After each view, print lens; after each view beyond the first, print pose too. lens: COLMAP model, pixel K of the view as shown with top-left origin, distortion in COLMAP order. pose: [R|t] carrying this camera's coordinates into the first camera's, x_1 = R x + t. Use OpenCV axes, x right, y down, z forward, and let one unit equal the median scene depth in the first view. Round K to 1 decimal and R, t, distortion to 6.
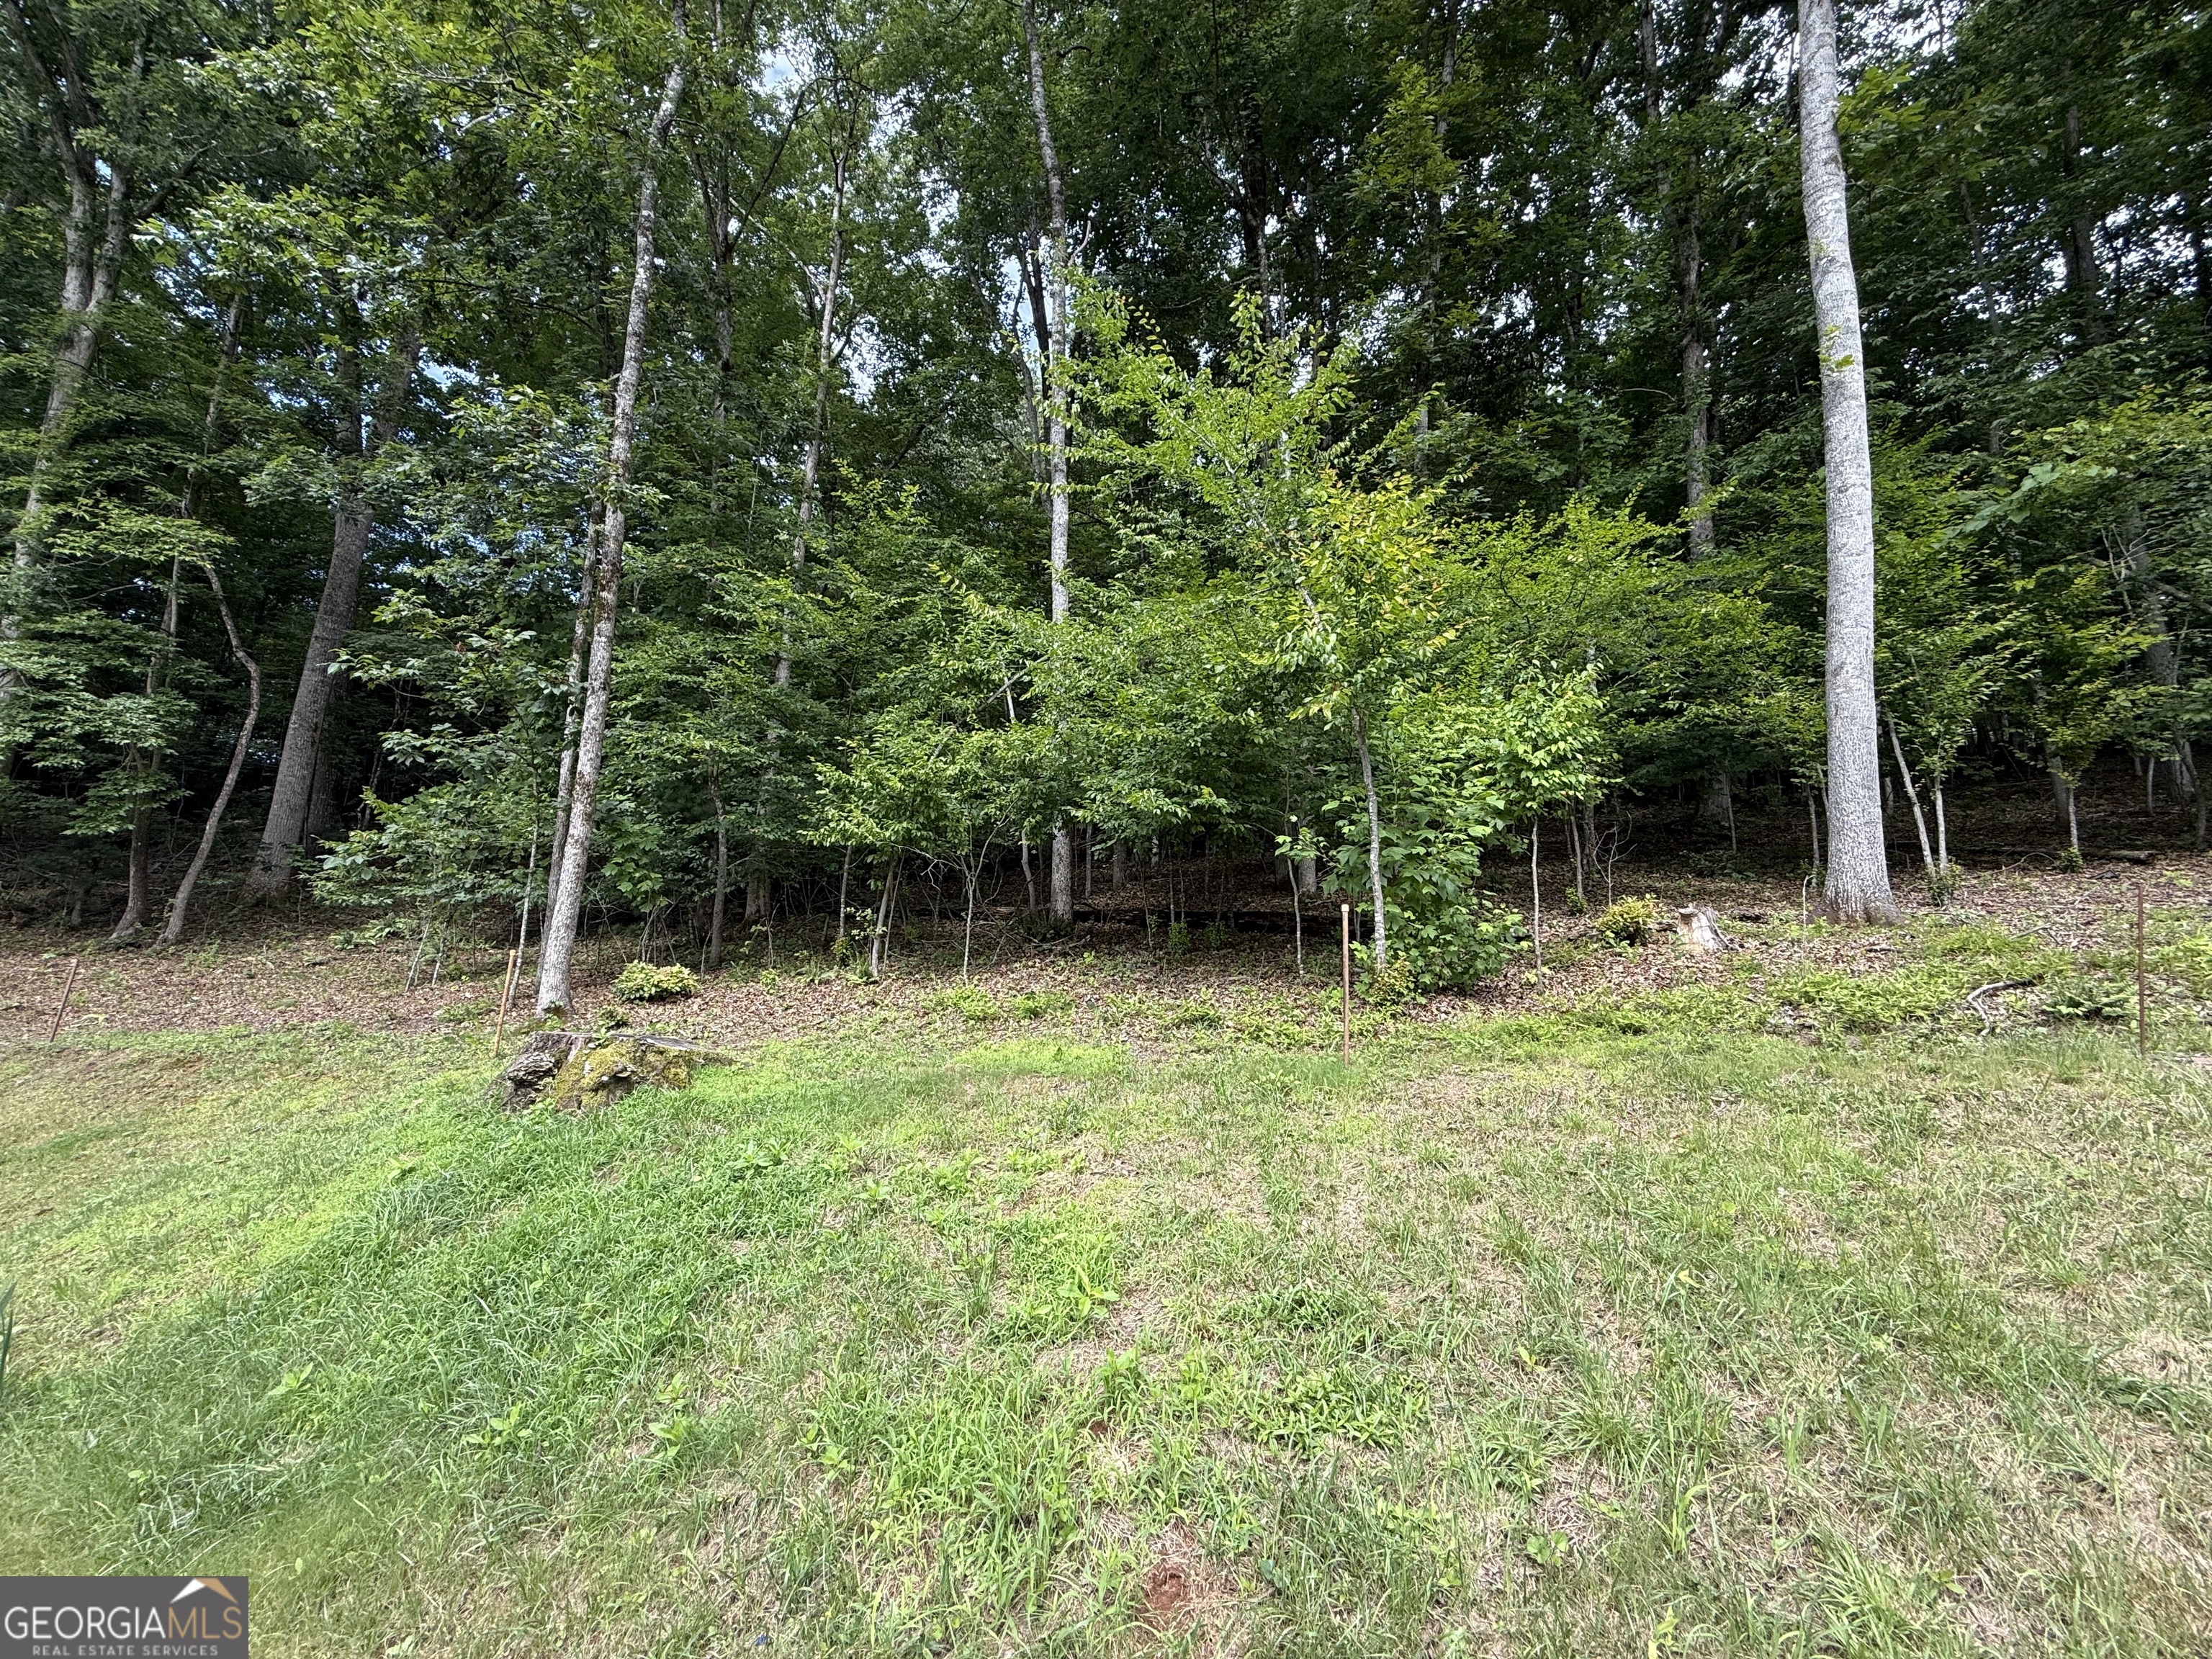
lens RADIAL K [[870.5, 0, 1094.6], [0, 870.5, 822.0], [0, 0, 1]] dist [-0.003597, 0.001000]
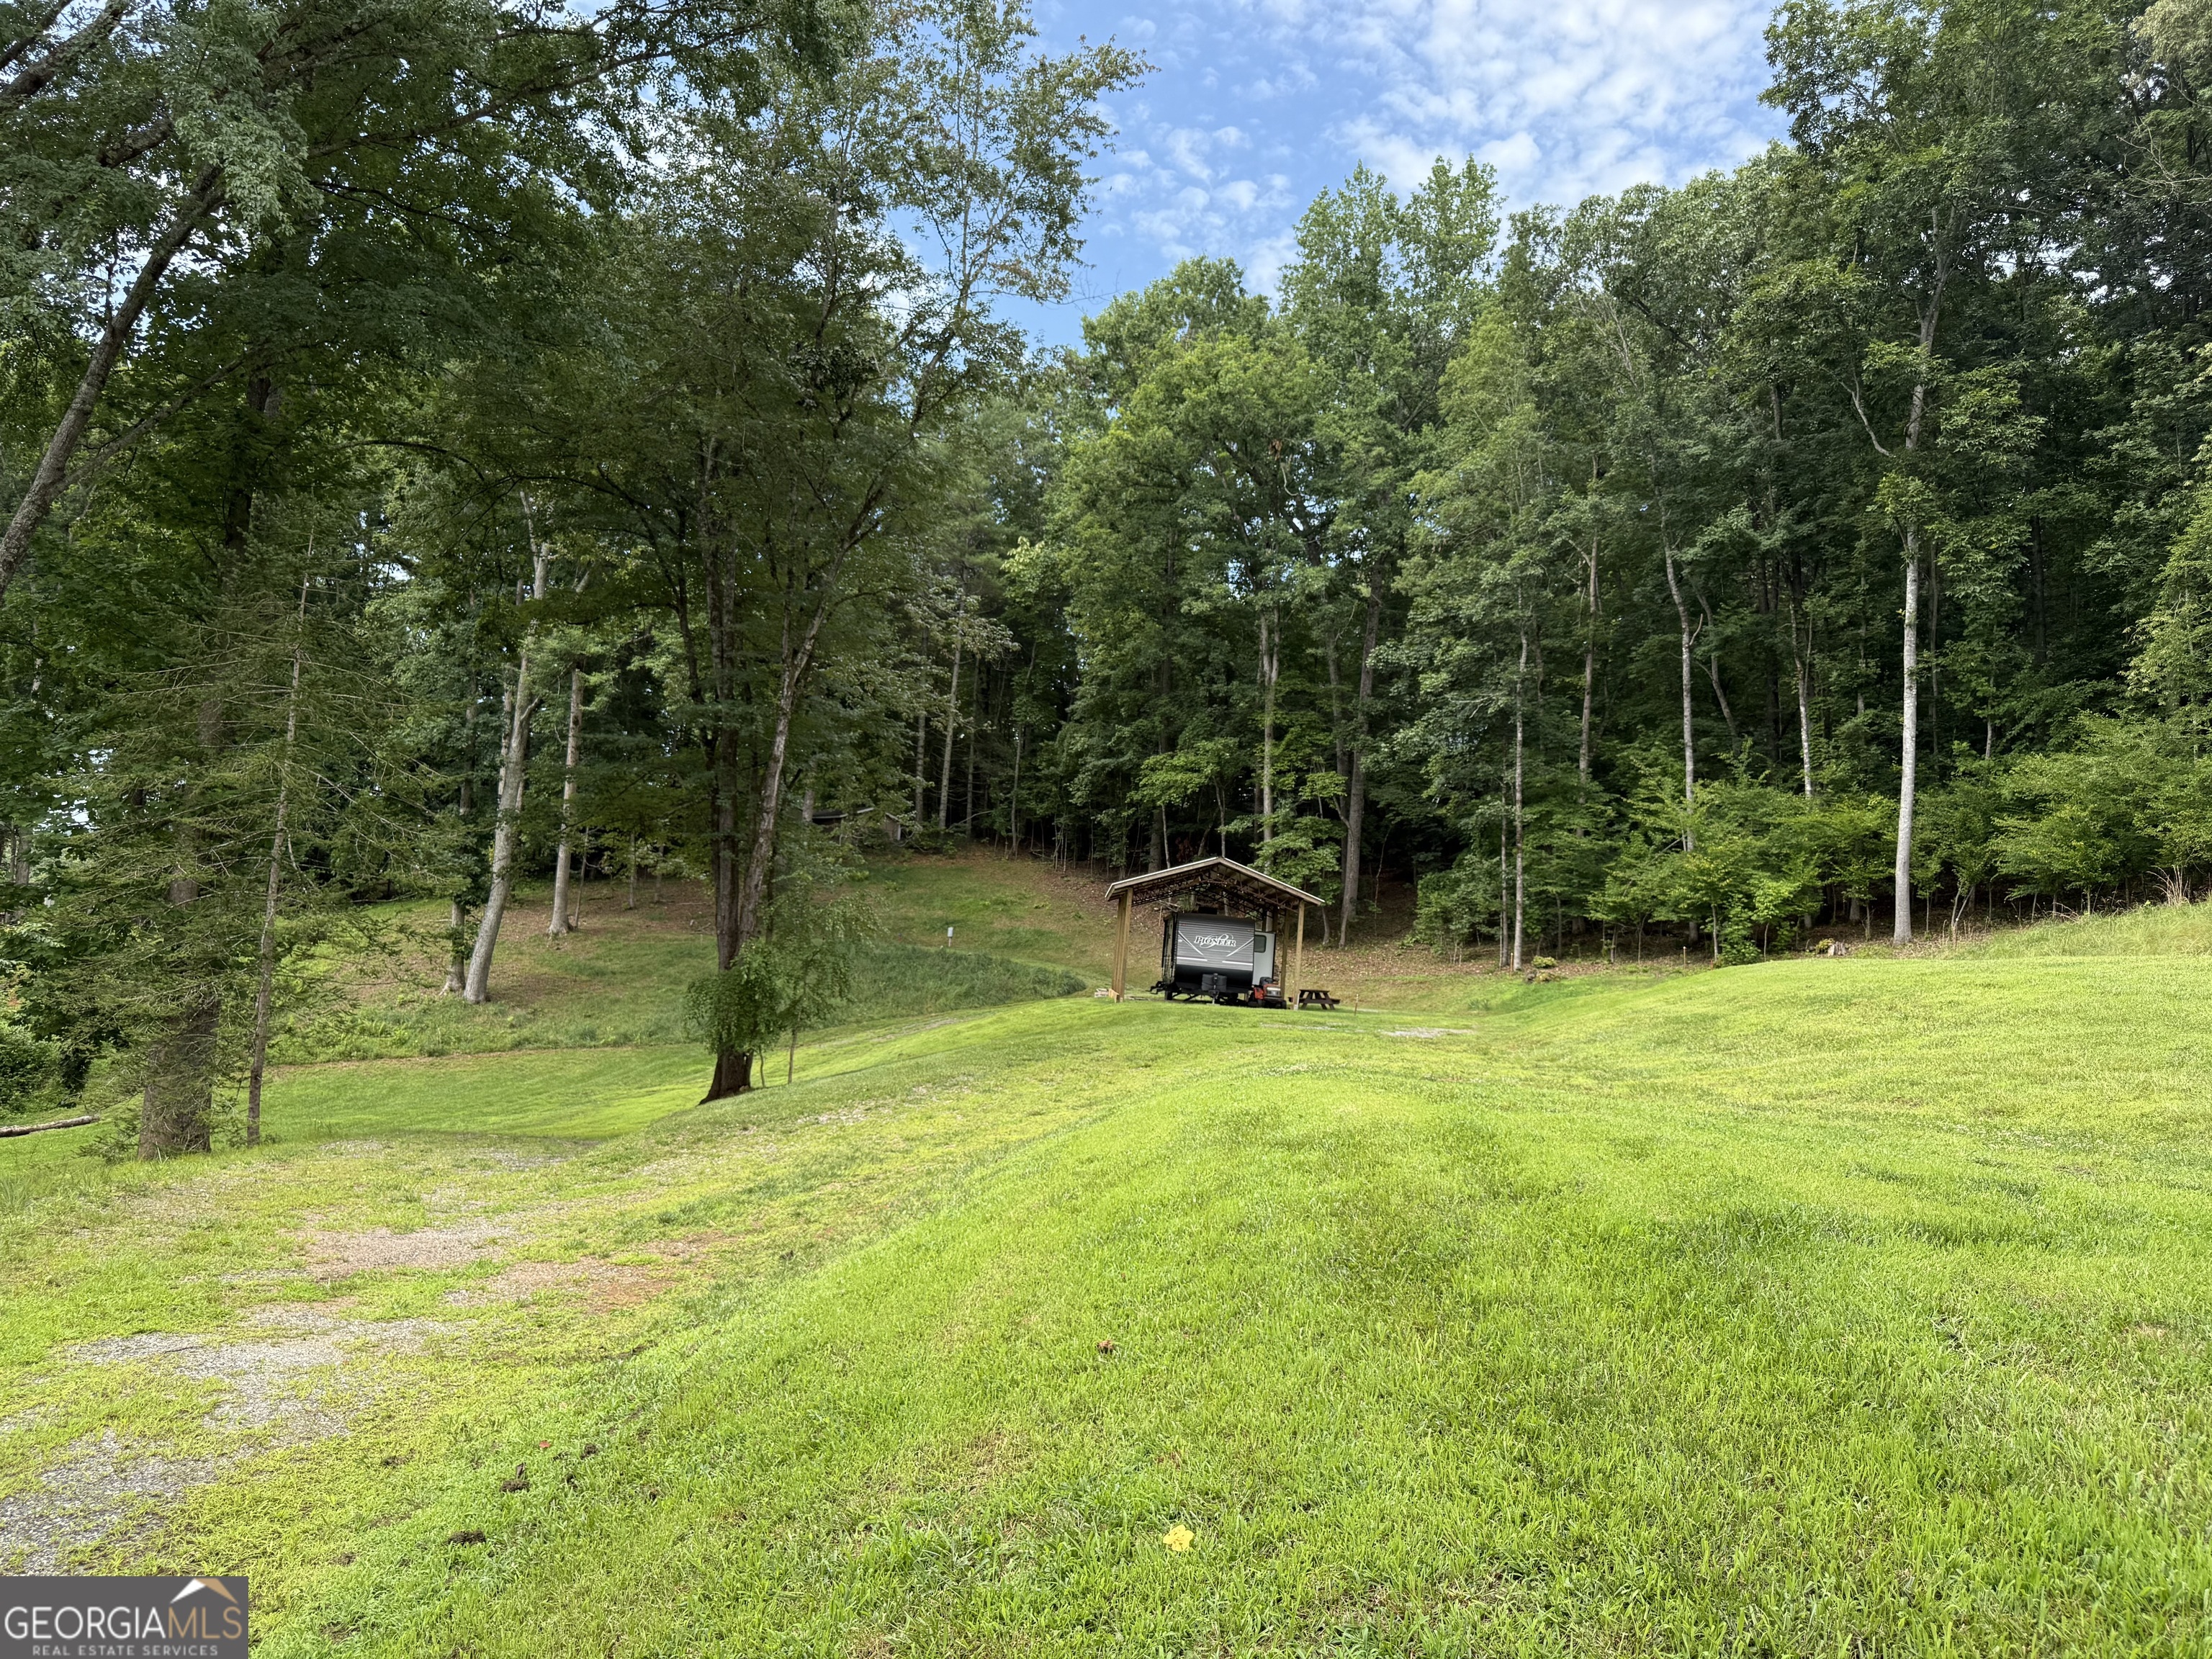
lens RADIAL K [[1573.9, 0, 1096.4], [0, 1573.9, 824.7], [0, 0, 1]] dist [0.049190, -0.019075]
pose [[0.774726, -0.046179, -0.630609, 1.923973], [0.097320, 0.994154, 0.046761, -0.757716], [0.624763, -0.097598, 0.774691, -4.514970]]
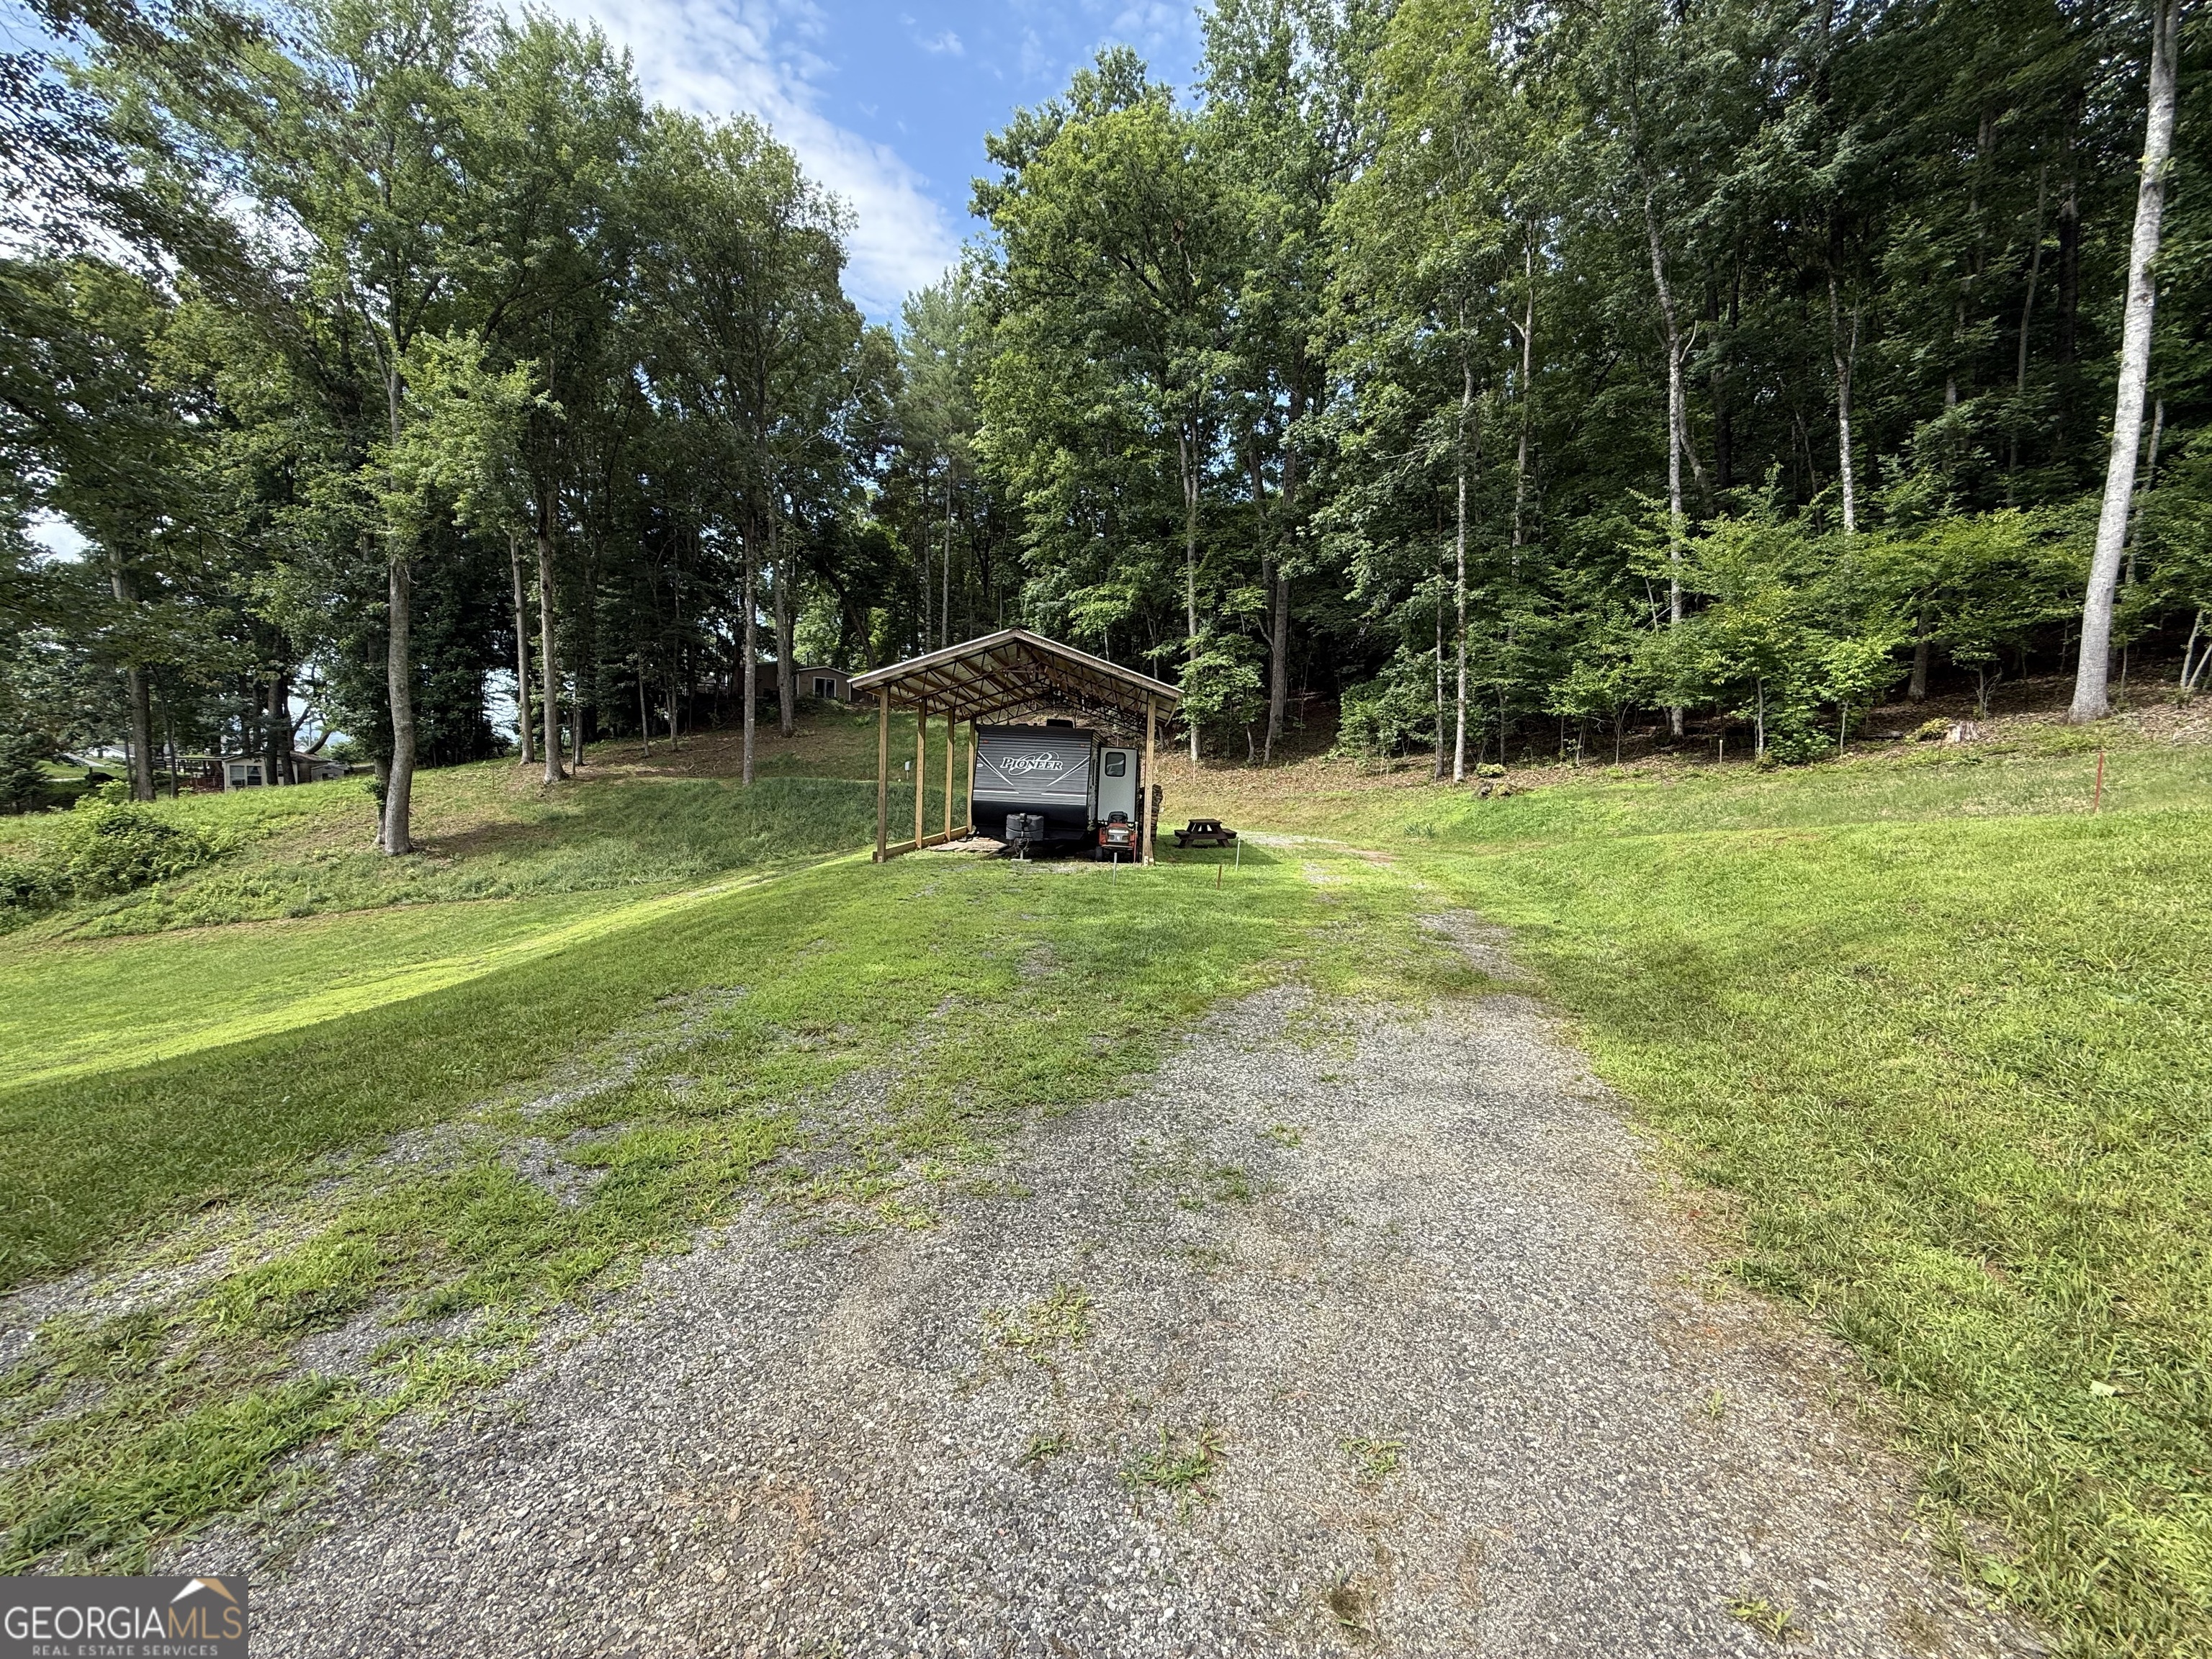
lens RADIAL K [[870.5, 0, 1116.9], [0, 870.5, 825.5], [0, 0, 1]] dist [-0.003597, 0.001000]
pose [[0.735768, 0.012630, -0.677116, 0.483552], [0.146342, 0.973239, 0.177172, -0.303849], [0.661233, -0.229448, 0.714230, -1.764044]]
